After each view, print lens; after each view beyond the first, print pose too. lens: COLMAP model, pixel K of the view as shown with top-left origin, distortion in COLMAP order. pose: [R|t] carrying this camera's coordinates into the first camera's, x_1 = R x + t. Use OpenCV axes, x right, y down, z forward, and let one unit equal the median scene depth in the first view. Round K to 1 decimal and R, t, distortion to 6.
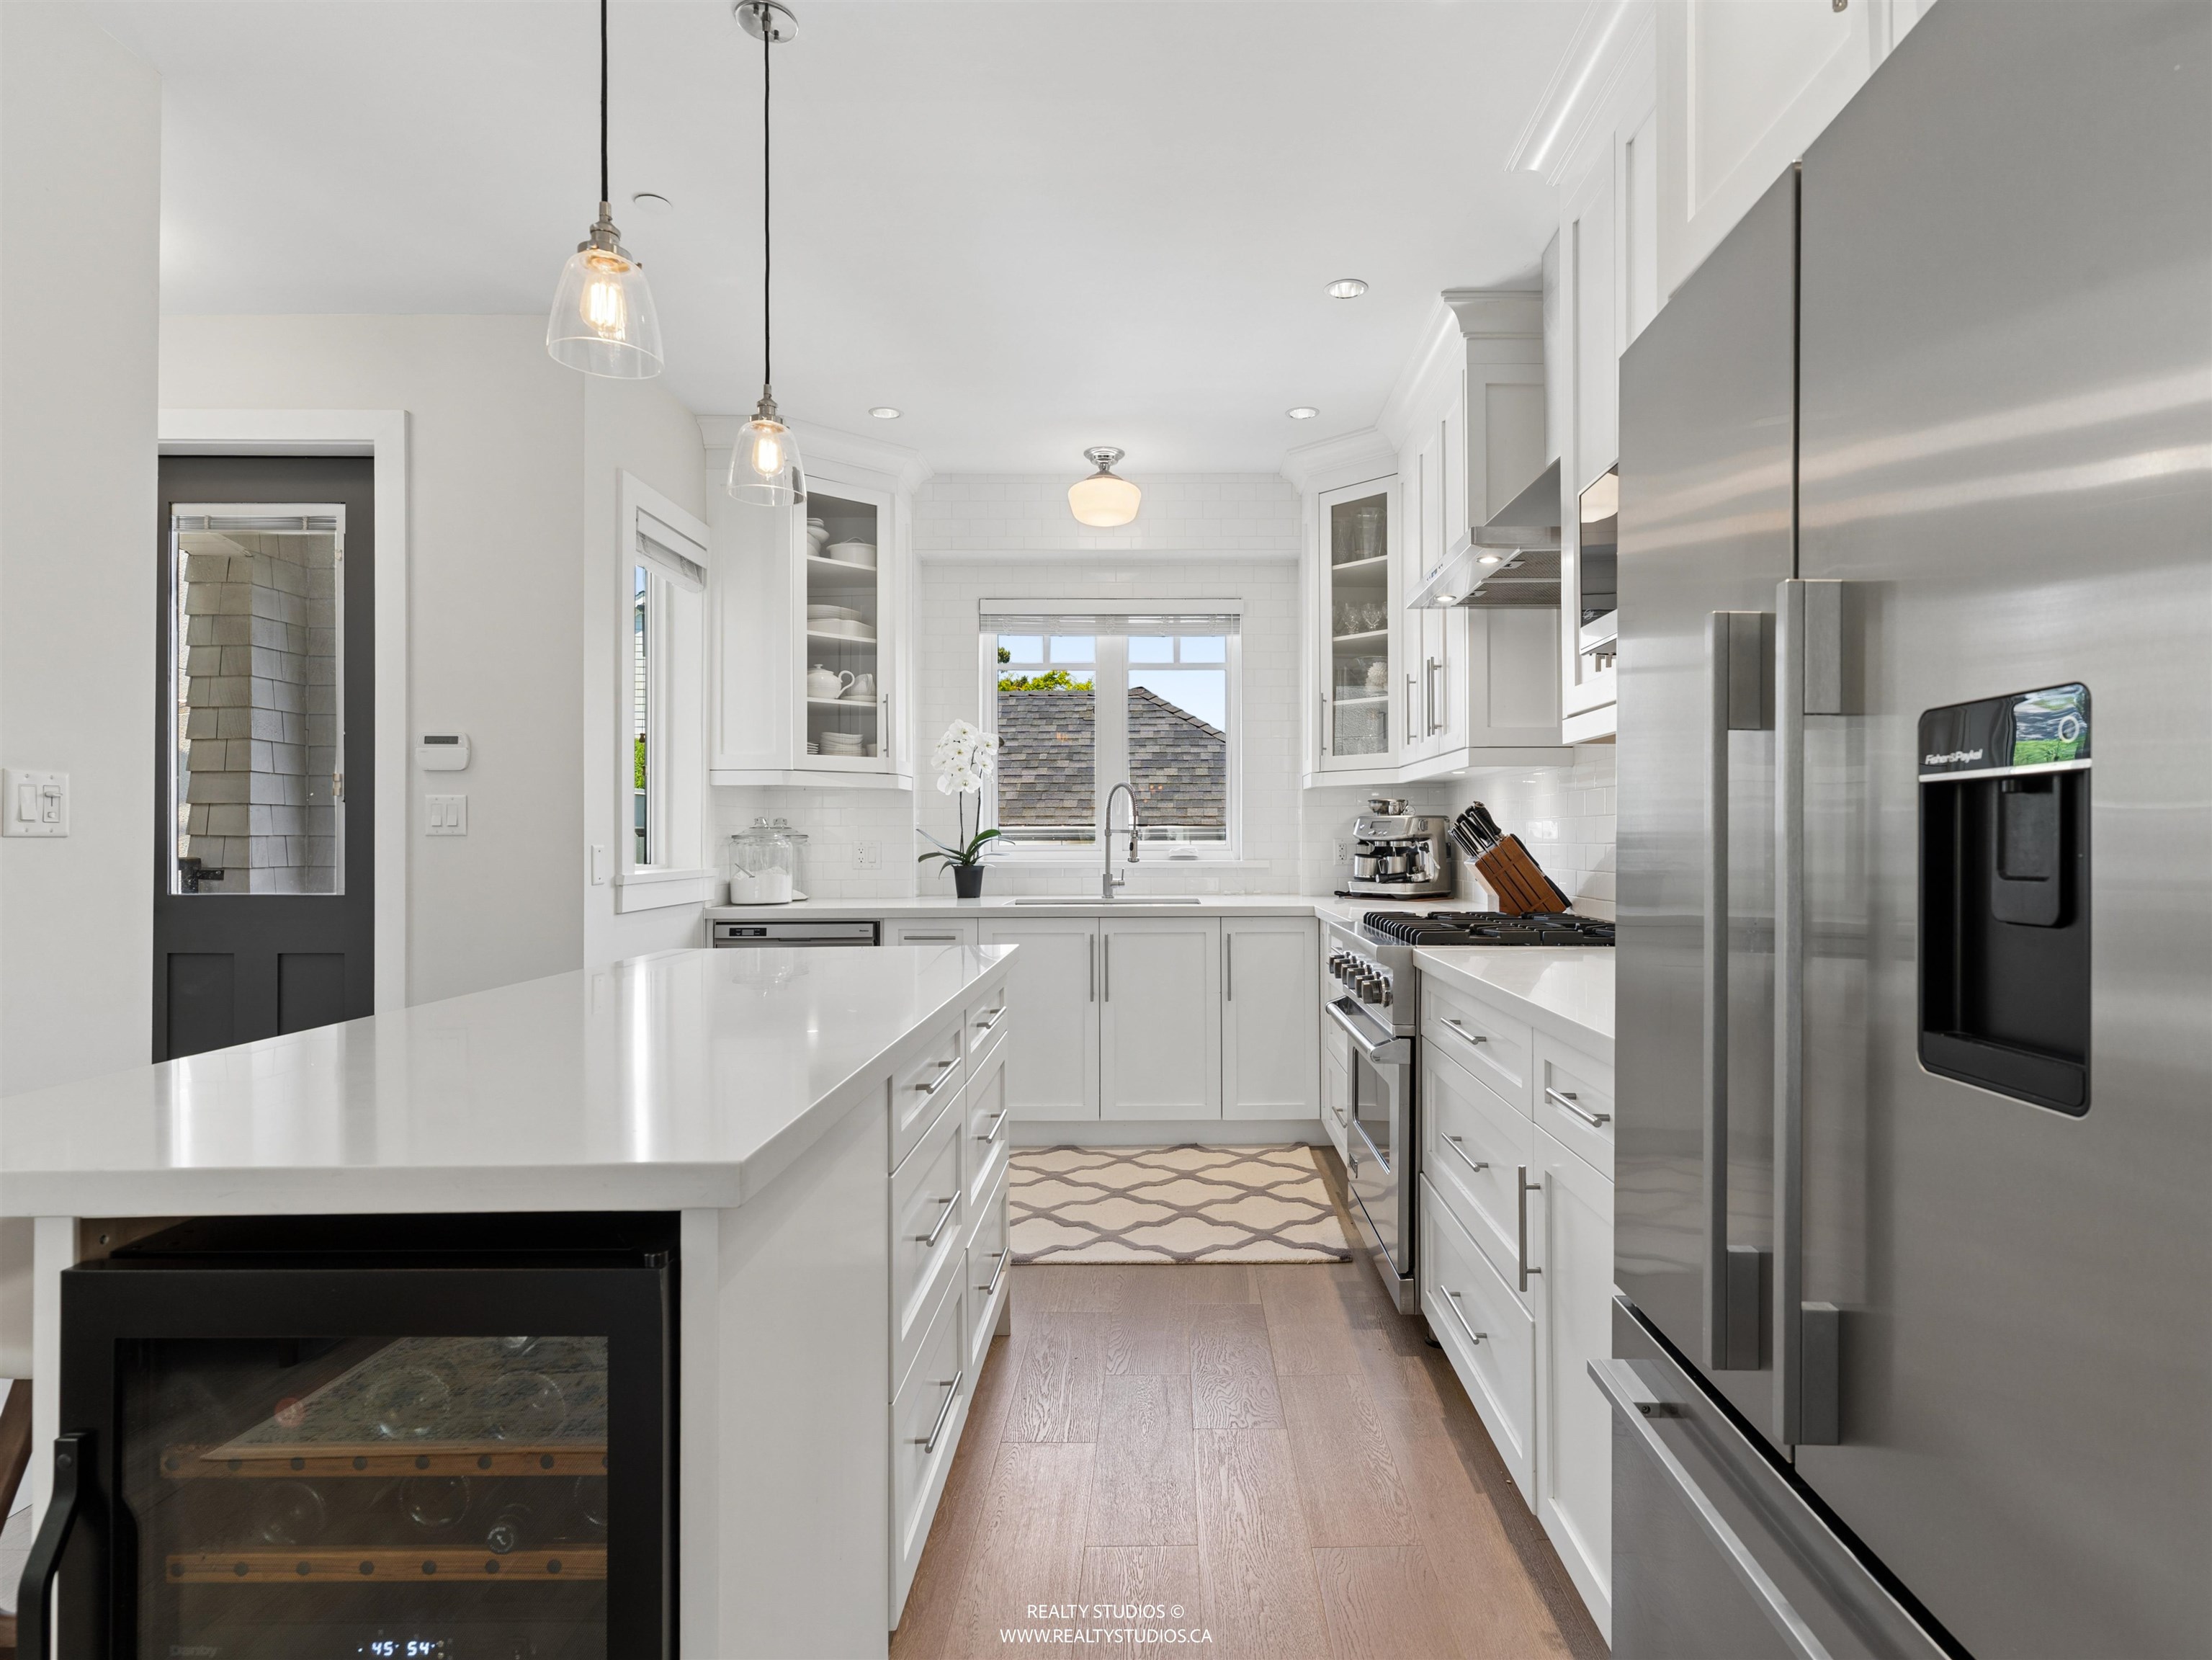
lens RADIAL K [[1164.1, 0, 1156.2], [0, 1164.1, 833.7], [0, 0, 1]] dist [-0.001945, 0.001215]
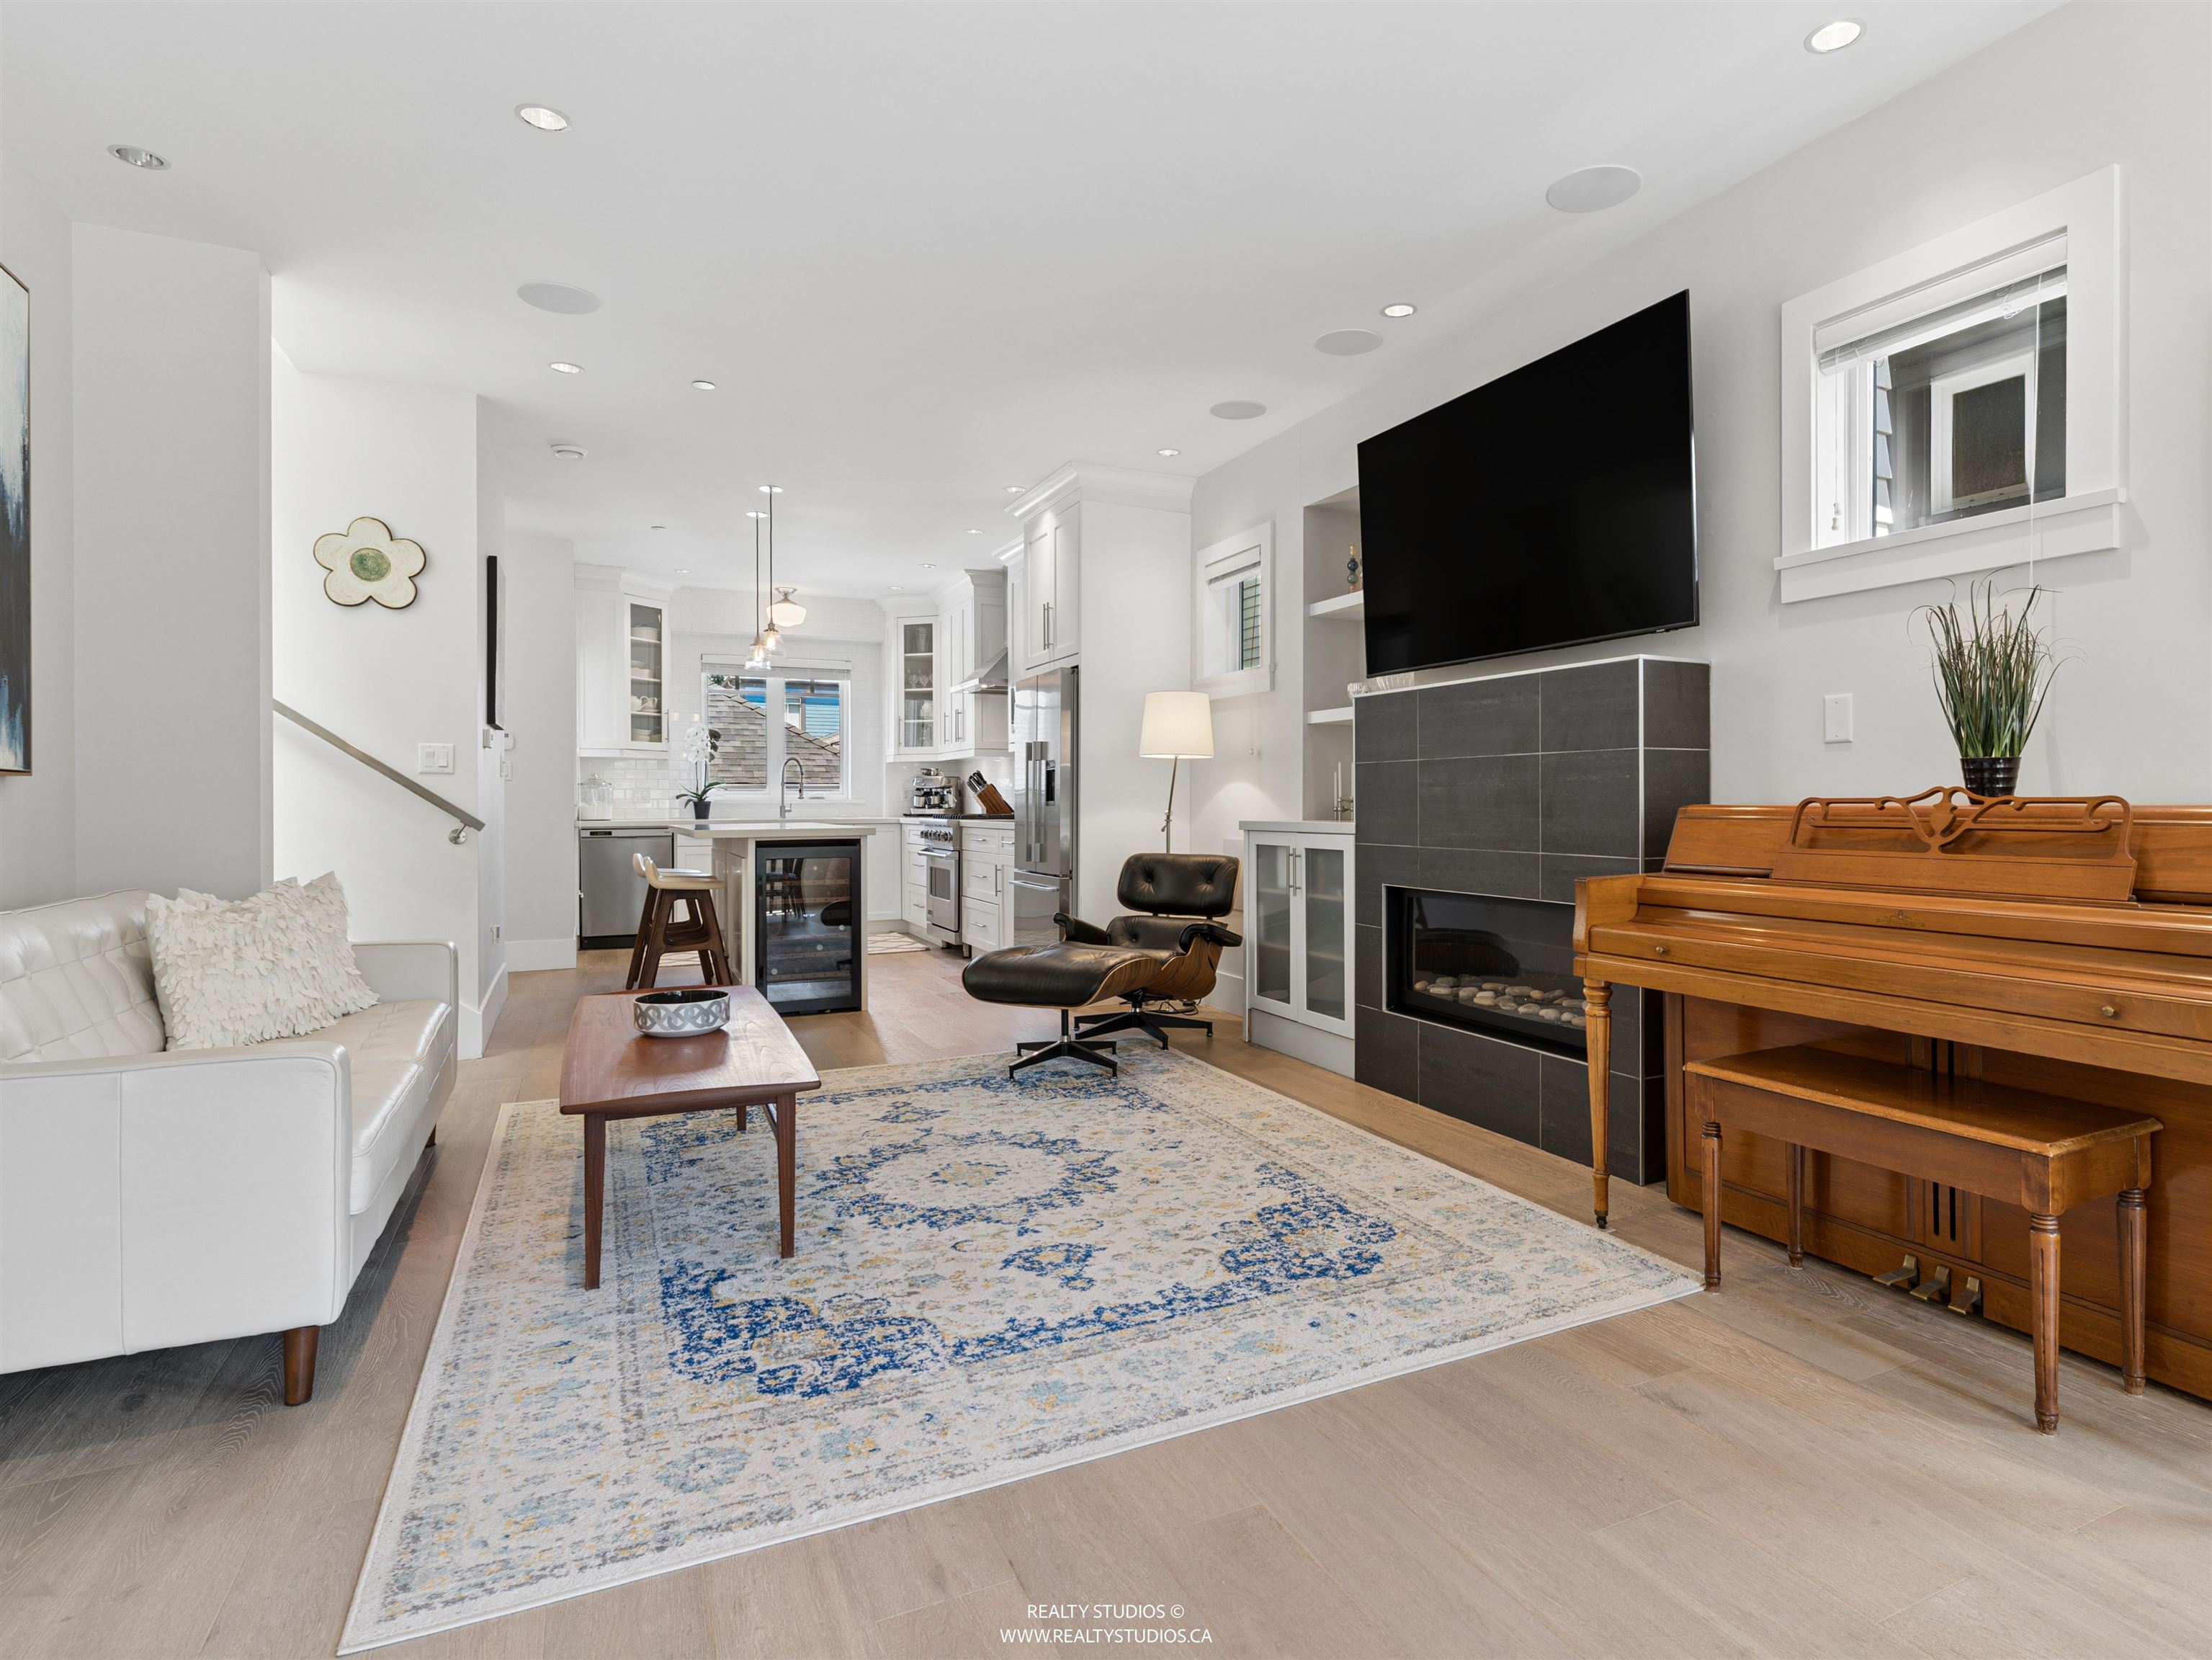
lens RADIAL K [[1164.1, 0, 1169.8], [0, 1164.1, 800.1], [0, 0, 1]] dist [-0.001945, 0.001215]
pose [[0.896161, 0.000679, 0.443729, -0.337343], [-0.000840, 1.000000, 0.000167, 0.025943], [-0.443729, -0.000523, 0.896161, -1.036777]]
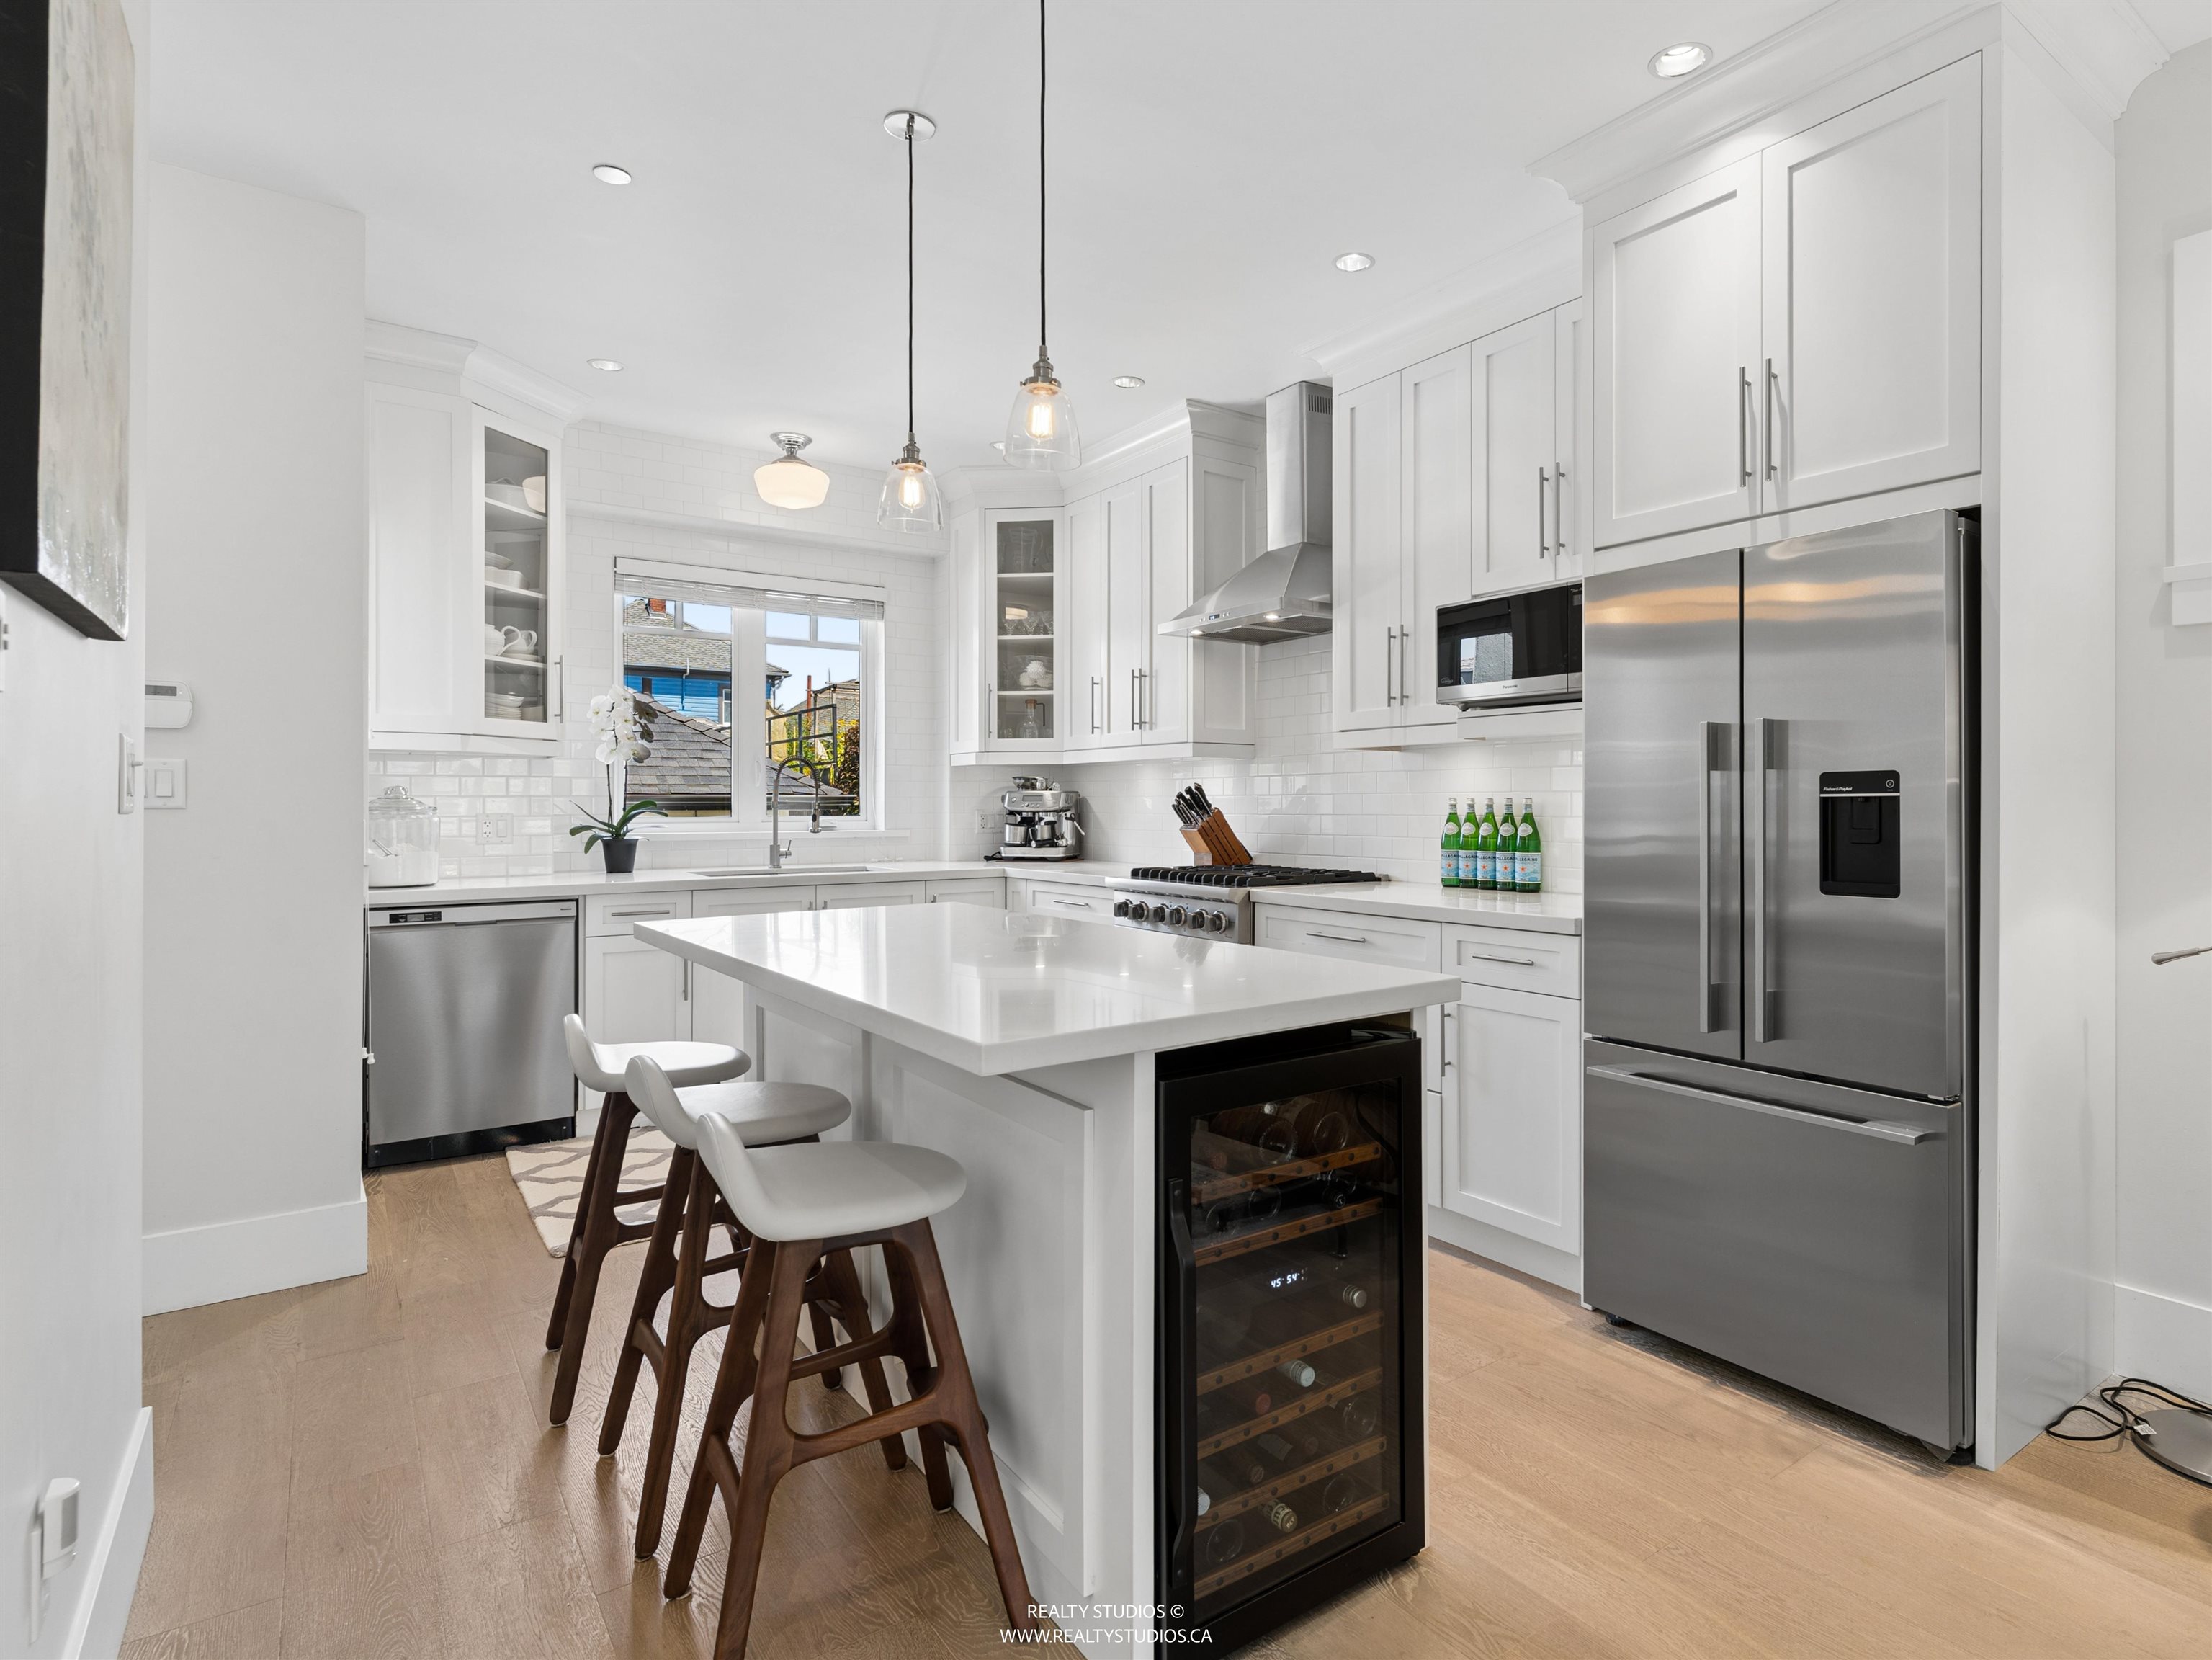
lens RADIAL K [[1186.3, 0, 1227.0], [0, 1186.3, 807.5], [0, 0, 1]] dist [-0.005957, 0.000106]
pose [[0.798451, 0.000269, 0.602060, -0.373604], [-0.003238, 0.999987, 0.003847, -0.003619], [-0.602051, -0.005021, 0.798442, -0.076665]]
